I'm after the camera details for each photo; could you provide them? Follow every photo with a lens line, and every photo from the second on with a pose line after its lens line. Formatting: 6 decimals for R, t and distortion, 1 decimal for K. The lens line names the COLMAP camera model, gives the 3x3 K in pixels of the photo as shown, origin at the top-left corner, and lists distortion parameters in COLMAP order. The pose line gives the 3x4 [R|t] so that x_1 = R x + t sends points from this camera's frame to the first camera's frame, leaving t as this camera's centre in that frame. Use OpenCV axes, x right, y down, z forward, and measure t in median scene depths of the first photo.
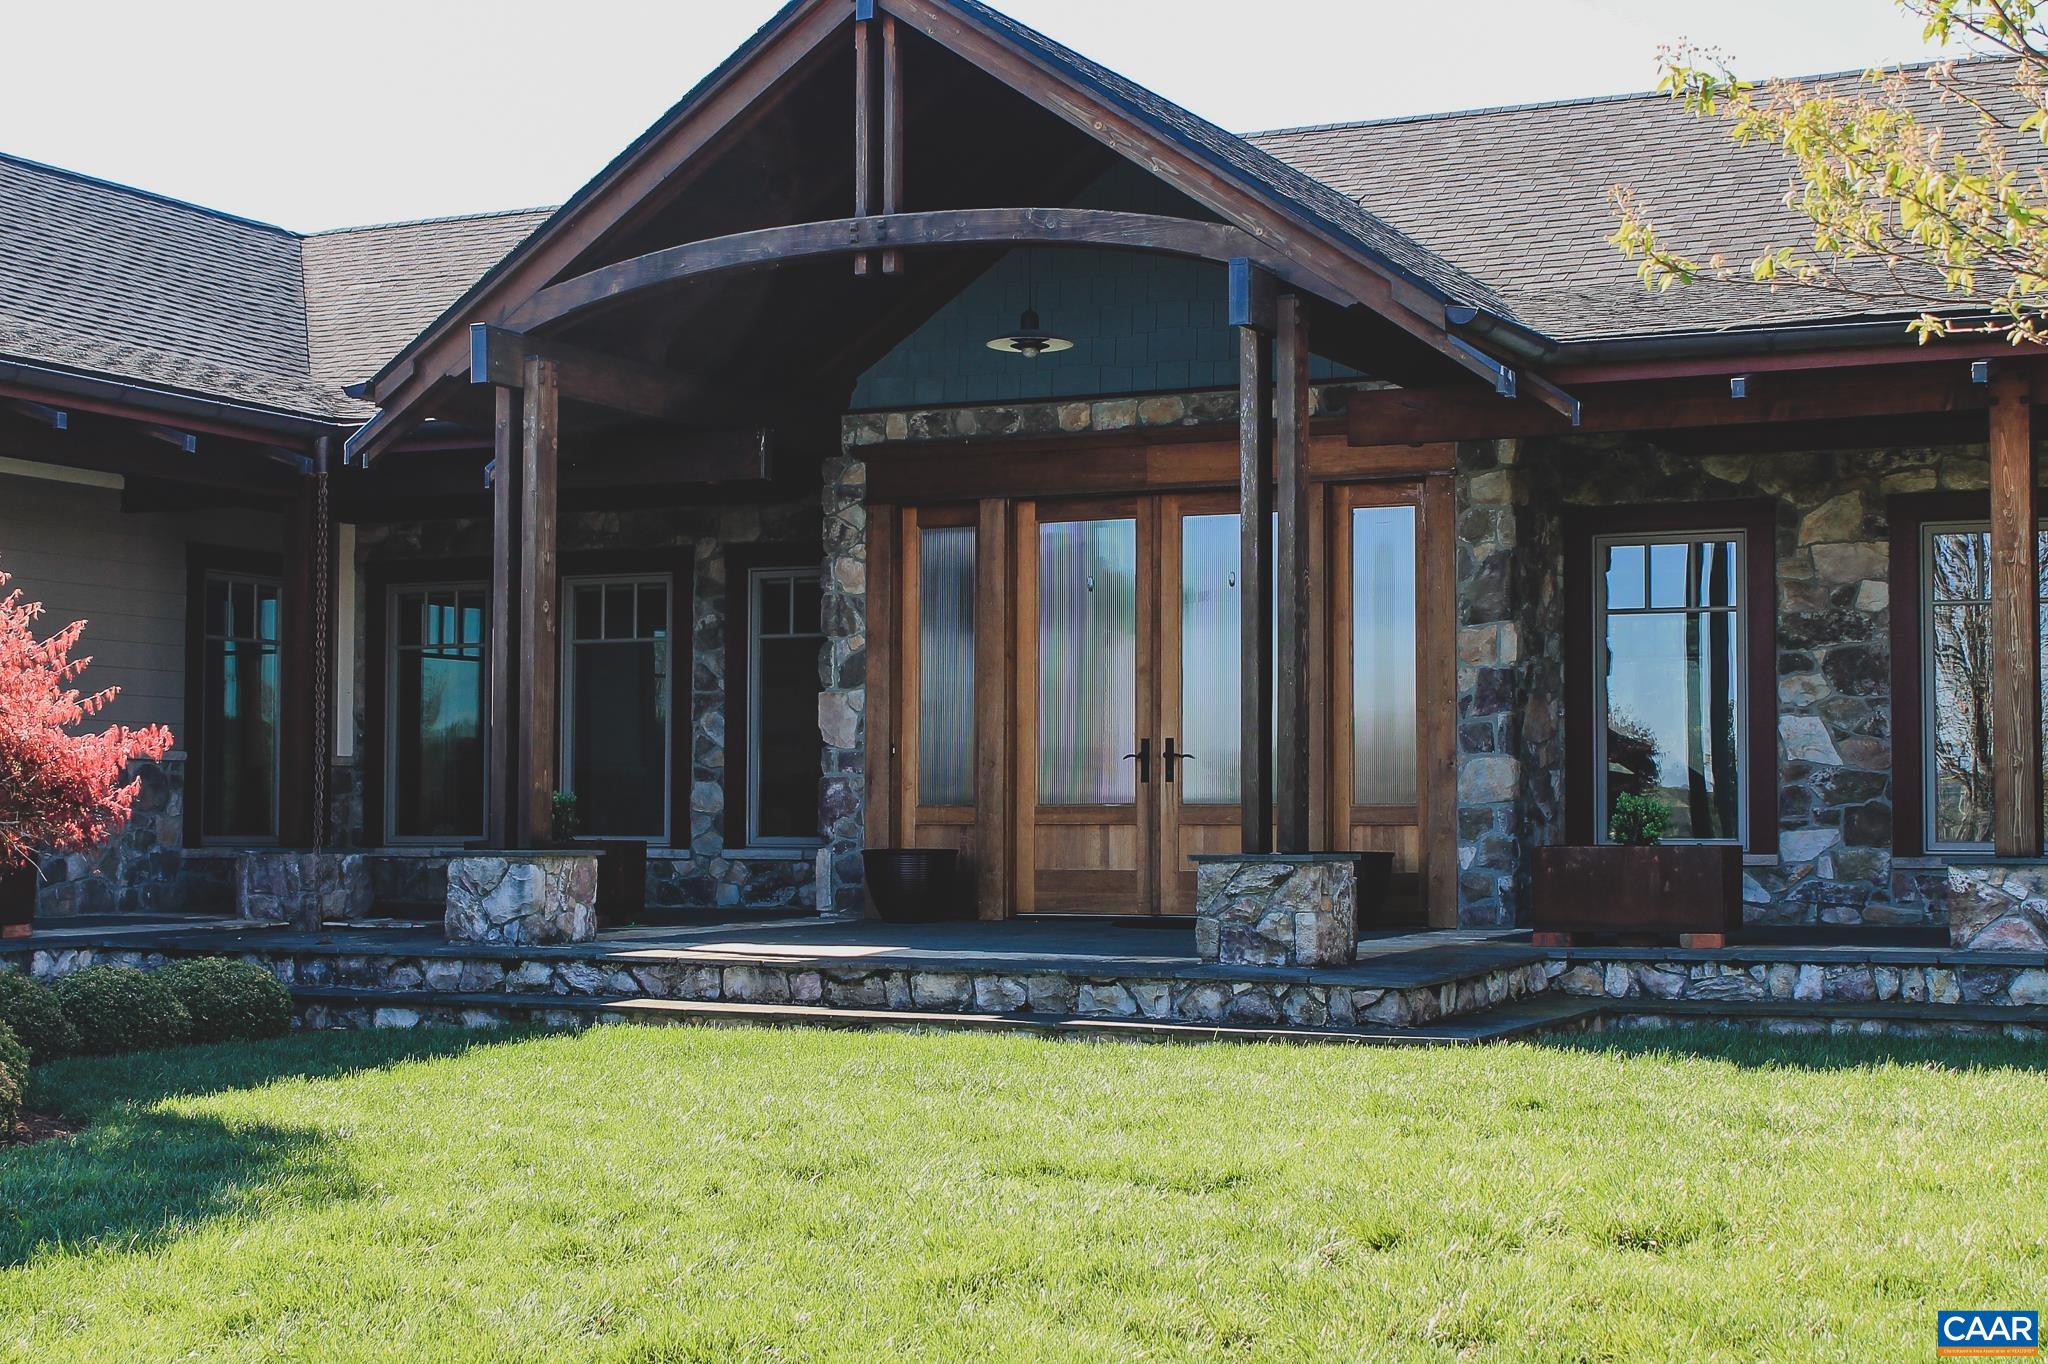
lens RADIAL K [[3027.8, 0, 1024.0], [0, 3027.8, 682.0], [0, 0, 1]] dist [-0.040701, 0.150698]
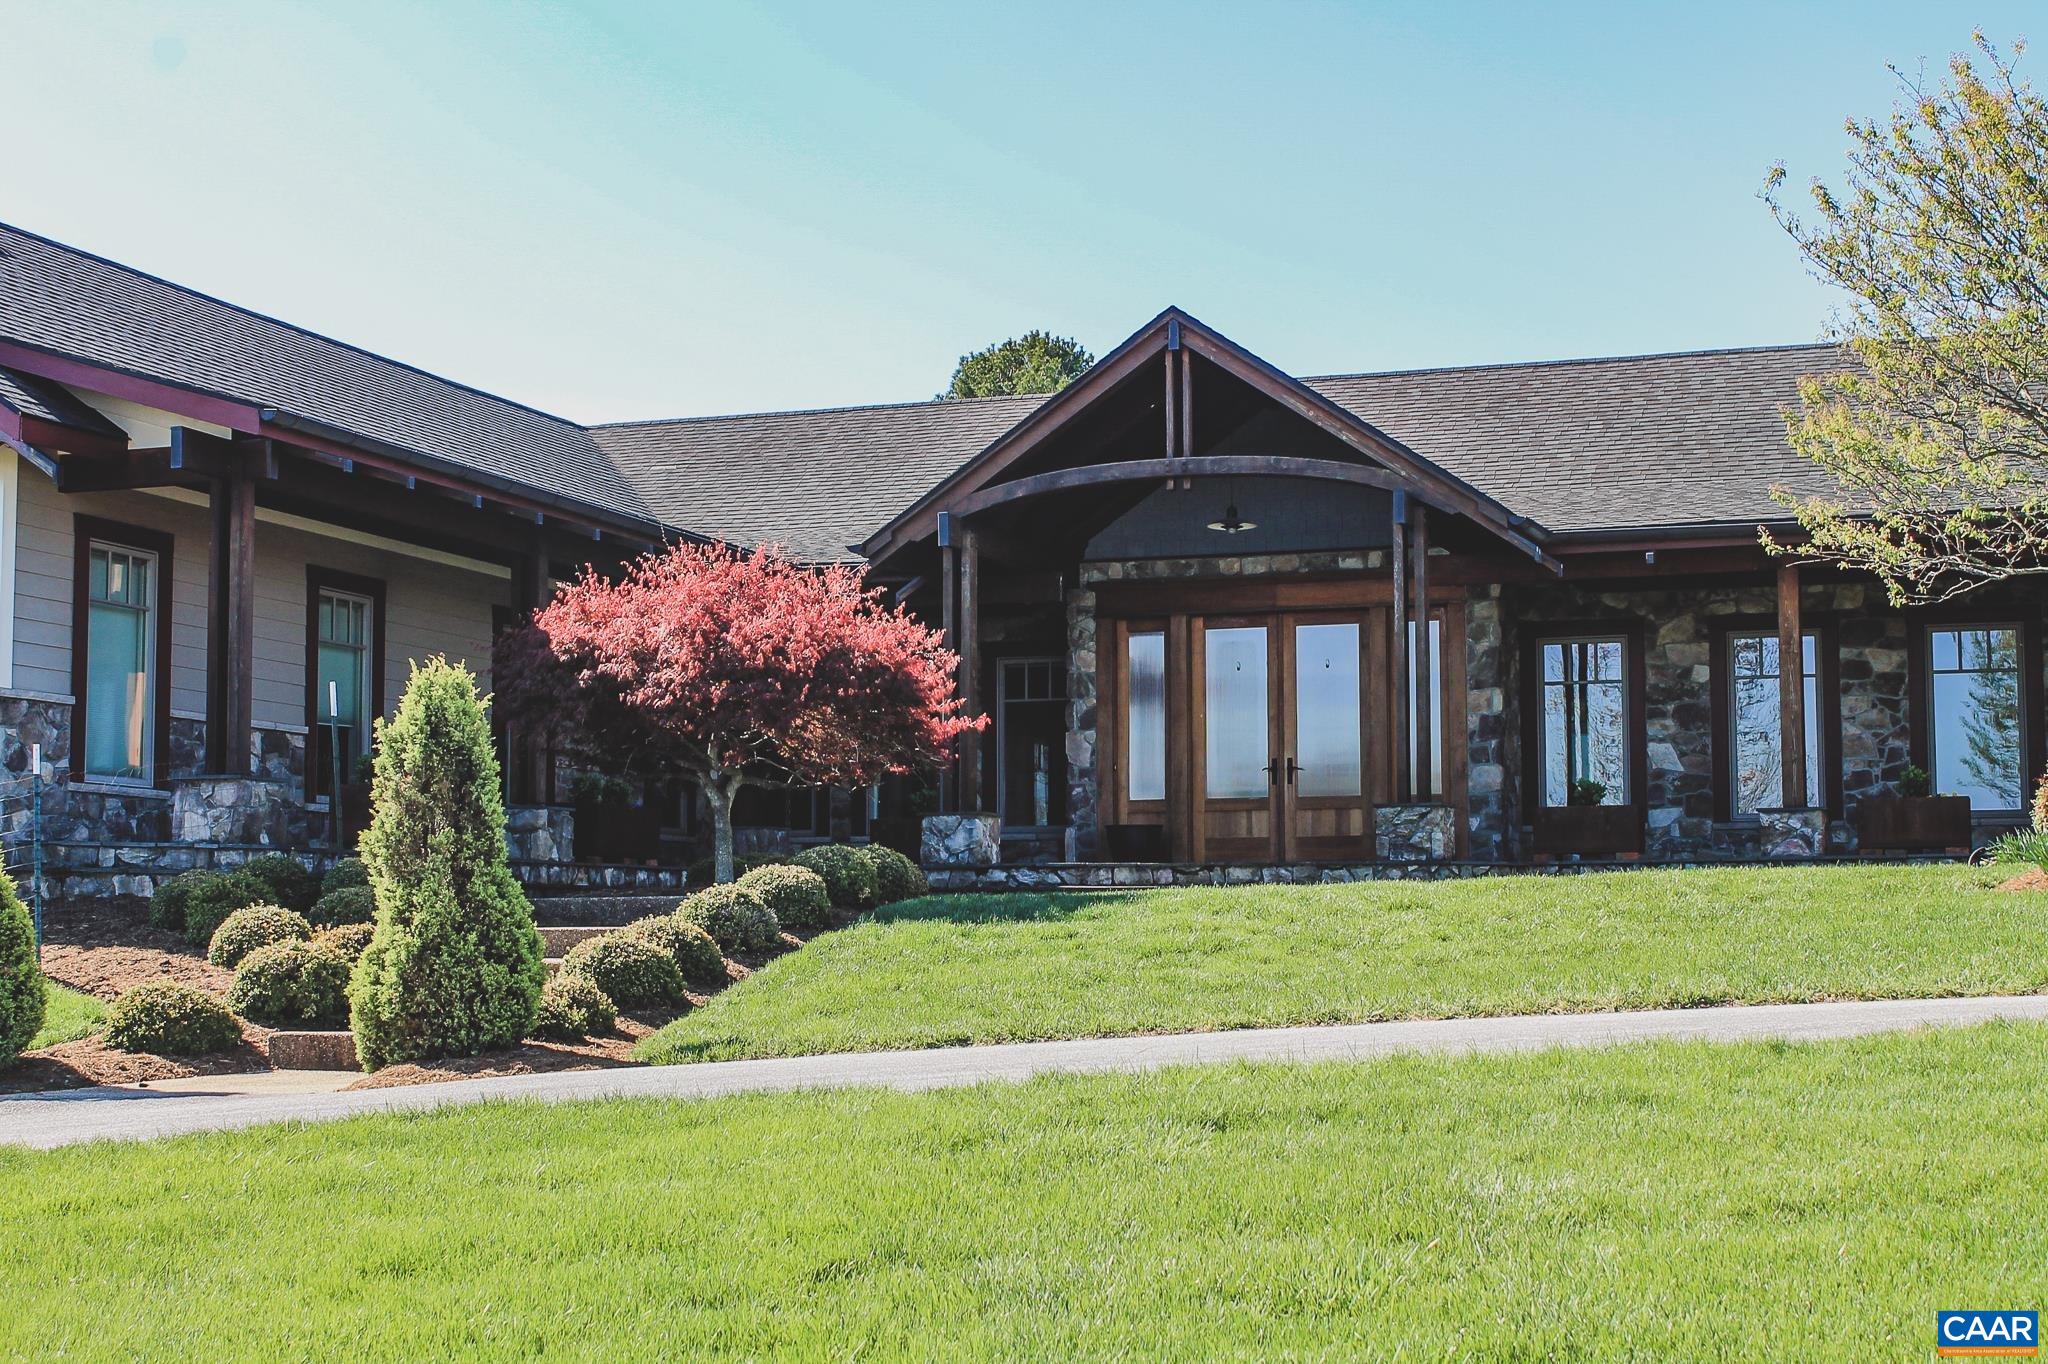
lens RADIAL K [[3027.8, 0, 1024.0], [0, 3027.8, 682.0], [0, 0, 1]] dist [-0.040701, 0.150698]
pose [[0.993923, 0.005035, 0.109963, -0.298181], [-0.000565, 0.999173, -0.040646, 0.047214], [-0.110077, 0.040337, 0.993104, -0.687672]]
